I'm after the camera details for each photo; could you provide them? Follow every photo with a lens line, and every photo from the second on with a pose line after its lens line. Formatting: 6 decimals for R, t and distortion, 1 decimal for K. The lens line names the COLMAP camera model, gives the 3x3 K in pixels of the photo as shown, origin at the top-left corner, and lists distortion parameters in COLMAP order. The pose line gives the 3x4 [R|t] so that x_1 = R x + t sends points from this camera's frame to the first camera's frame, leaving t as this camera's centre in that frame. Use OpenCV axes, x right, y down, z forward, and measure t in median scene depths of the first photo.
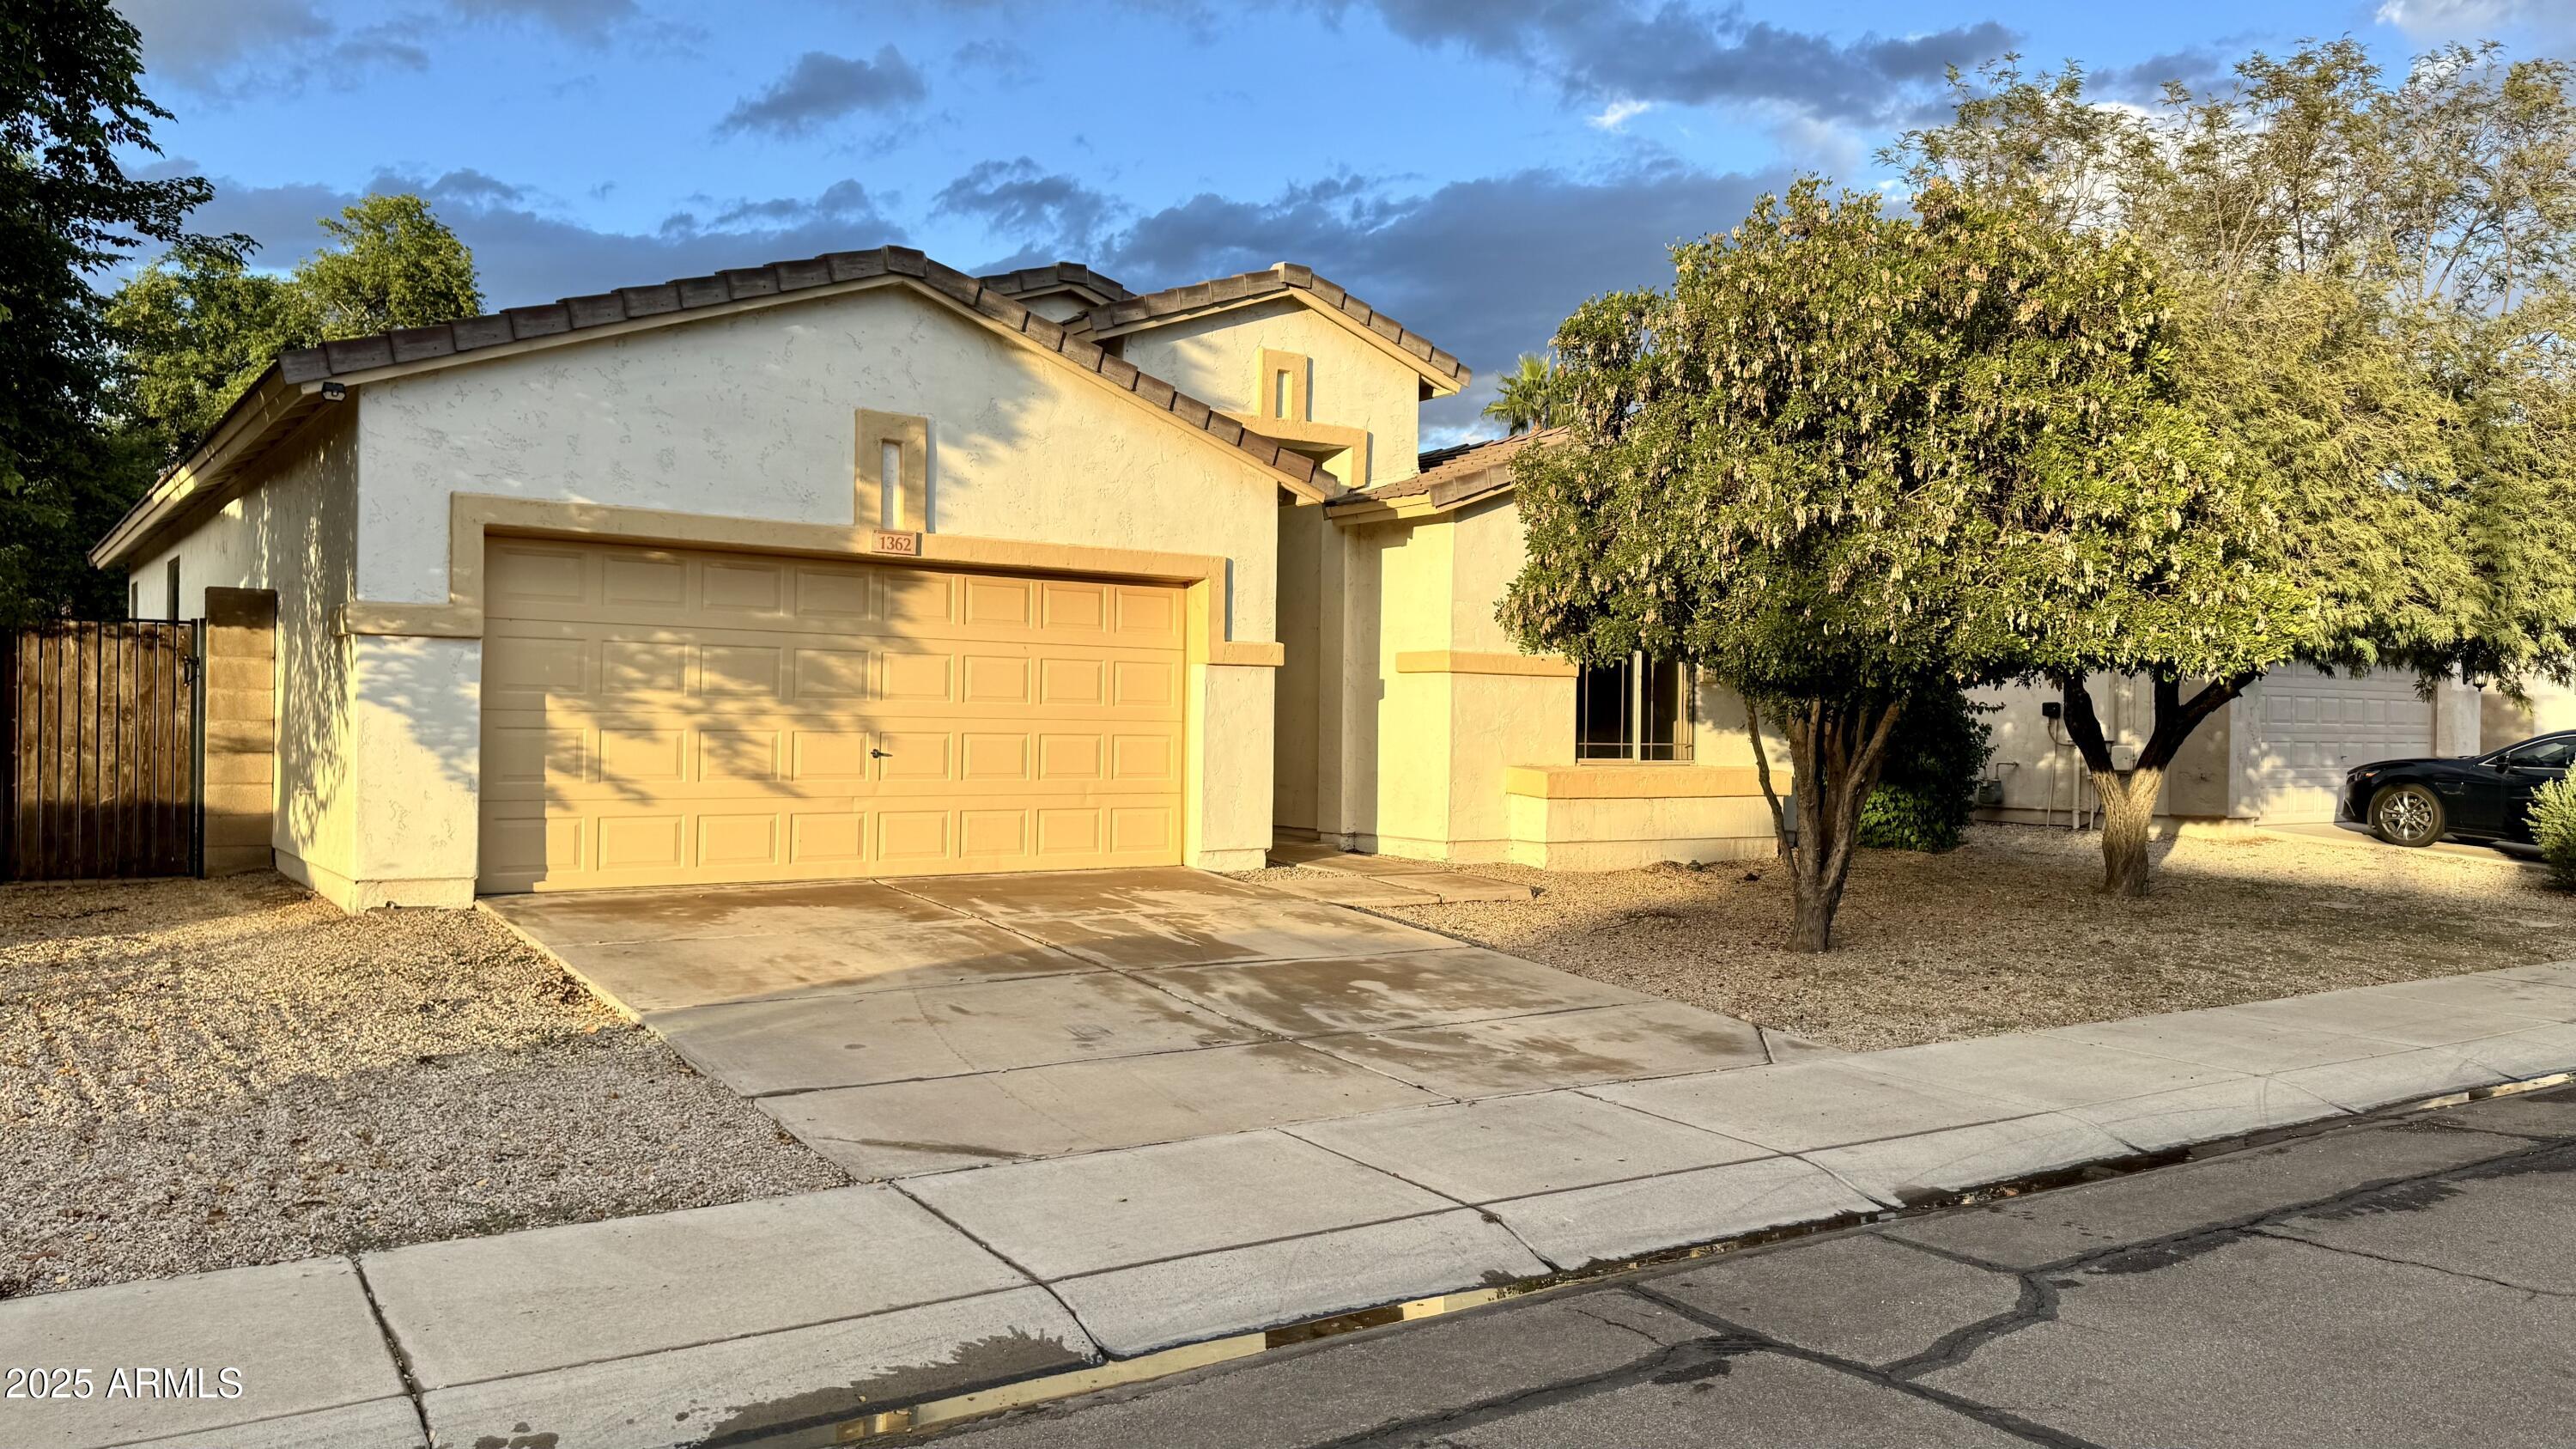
lens RADIAL K [[1836.7, 0, 1288.0], [0, 1836.7, 724.5], [0, 0, 1]] dist [0.198402, -0.325354]
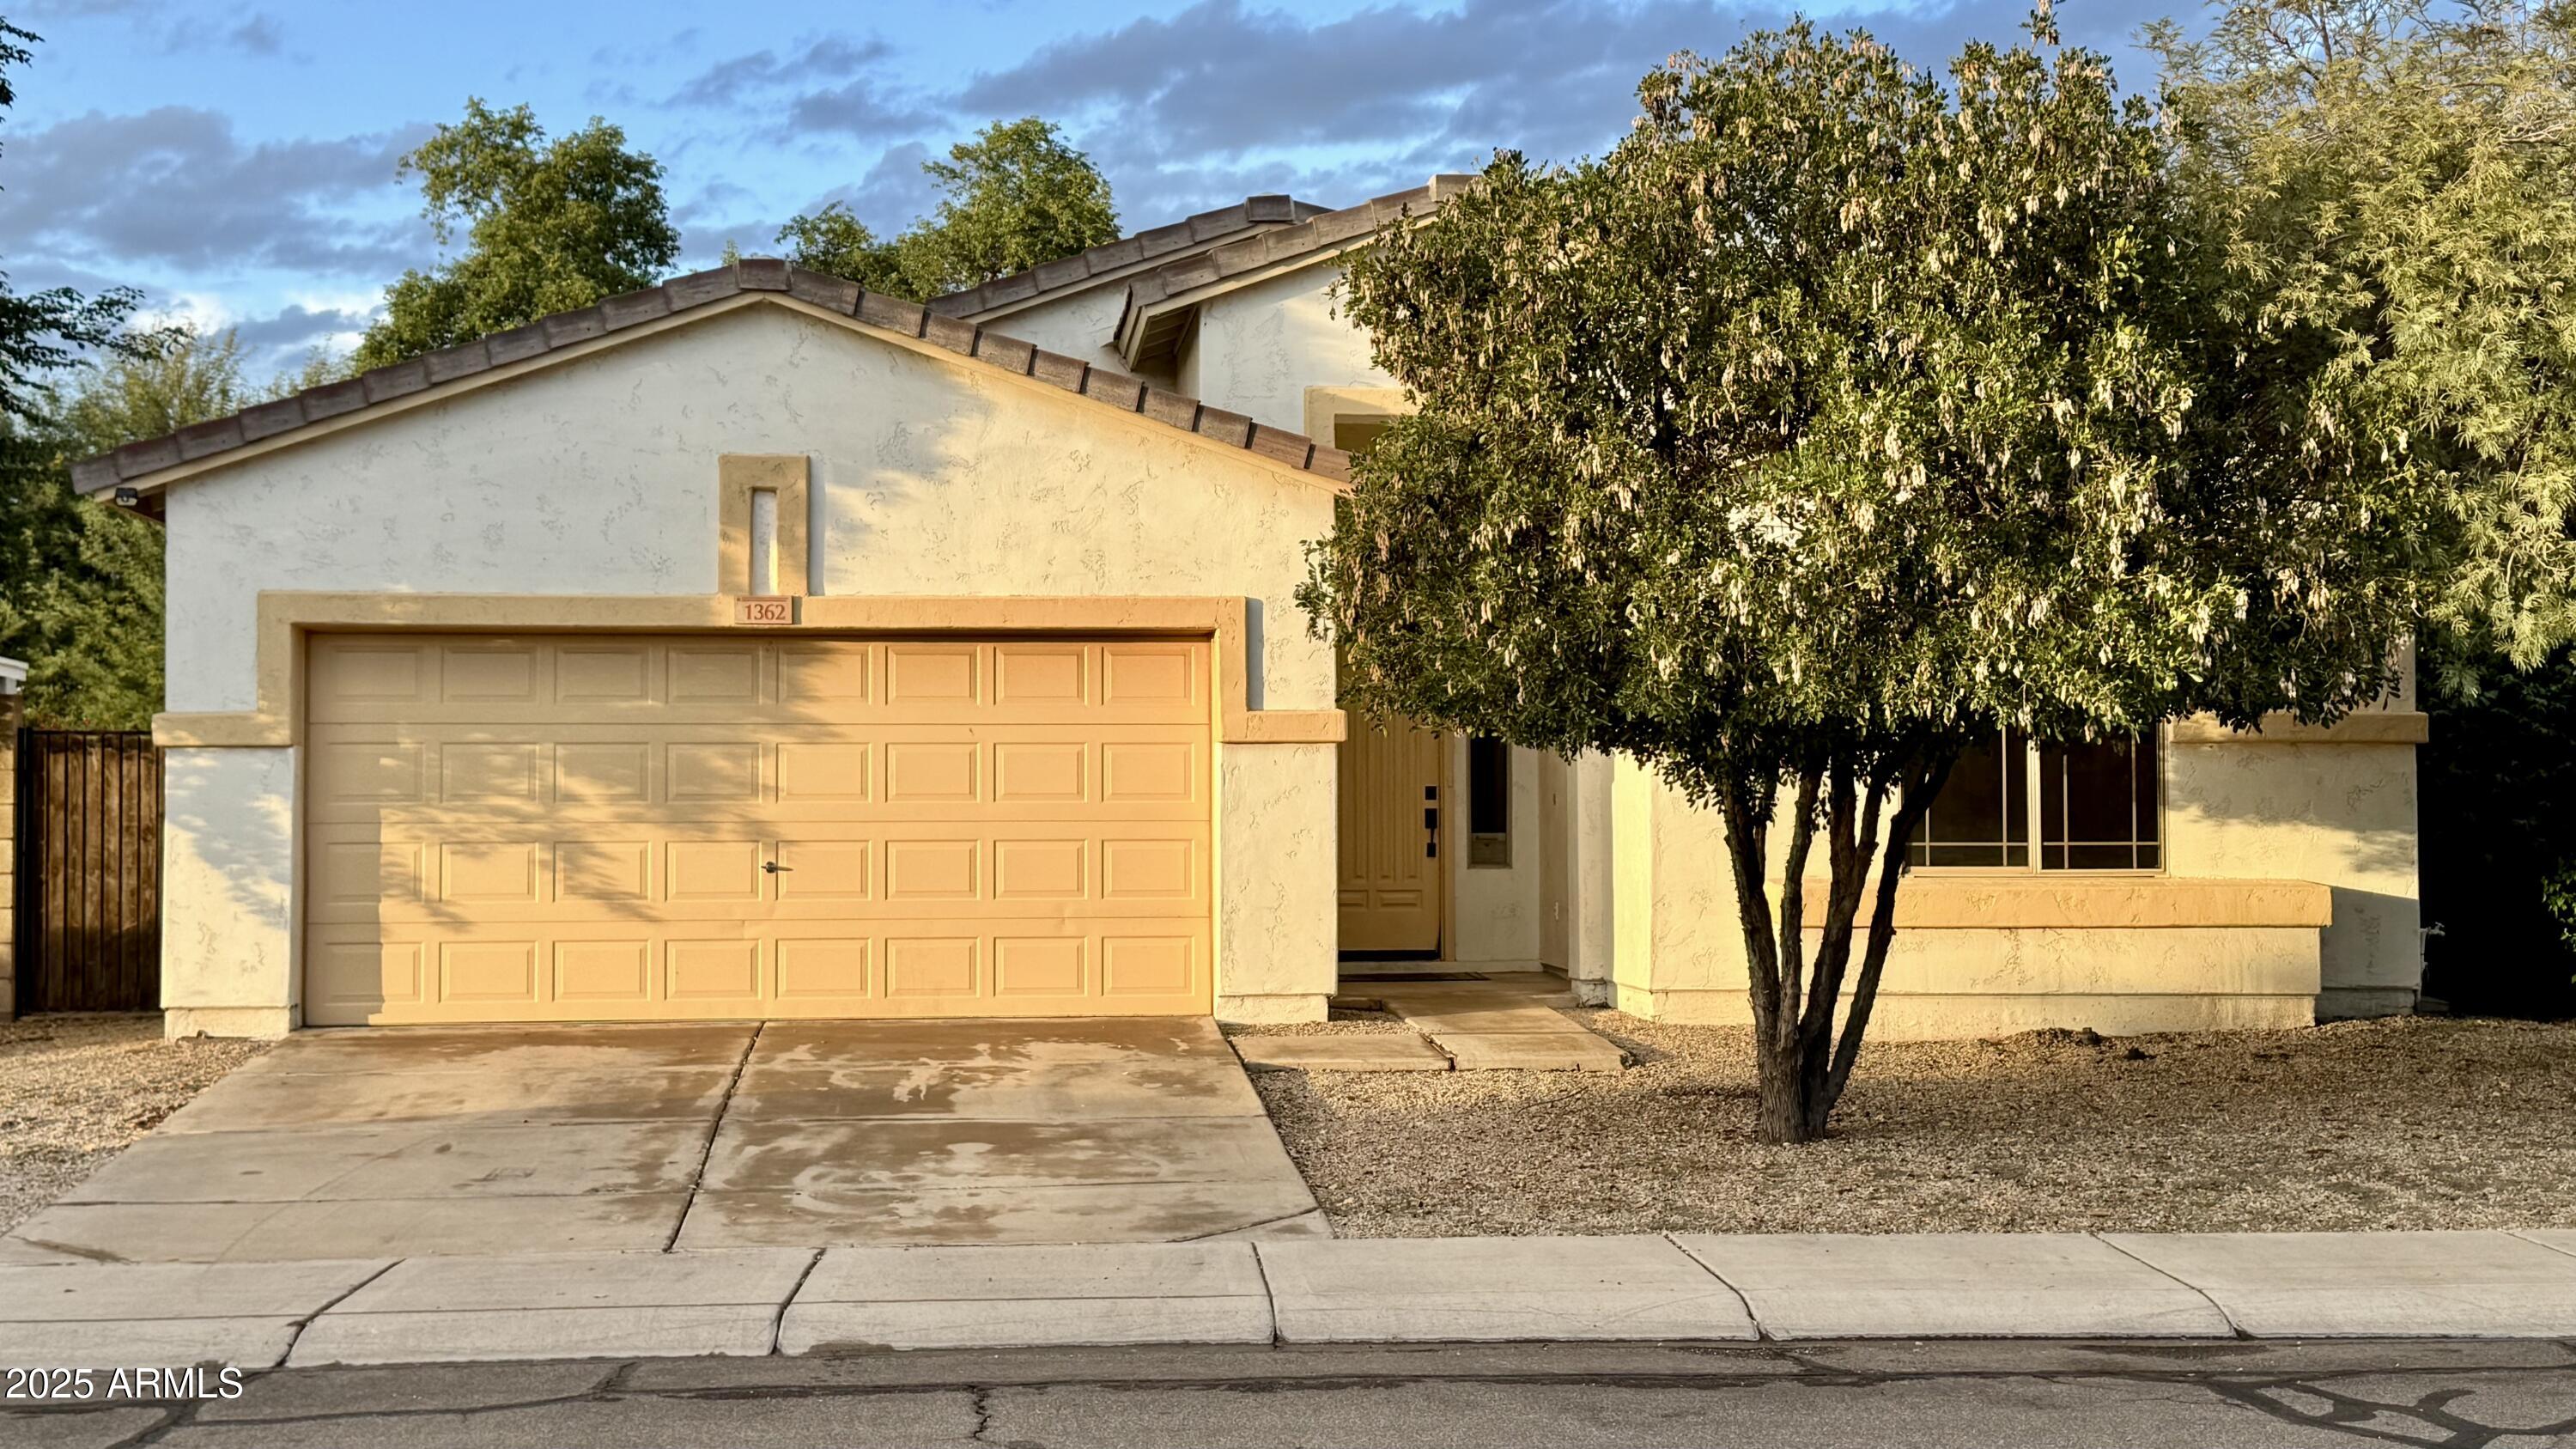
lens RADIAL K [[3273.0, 0, 1288.0], [0, 3273.0, 724.5], [0, 0, 1]] dist [0.194314, 0.048166]
pose [[0.861196, -0.030860, -0.507335, 0.715999], [0.015668, 0.999293, -0.034189, 0.005876], [0.508031, 0.021494, 0.861071, -0.137088]]
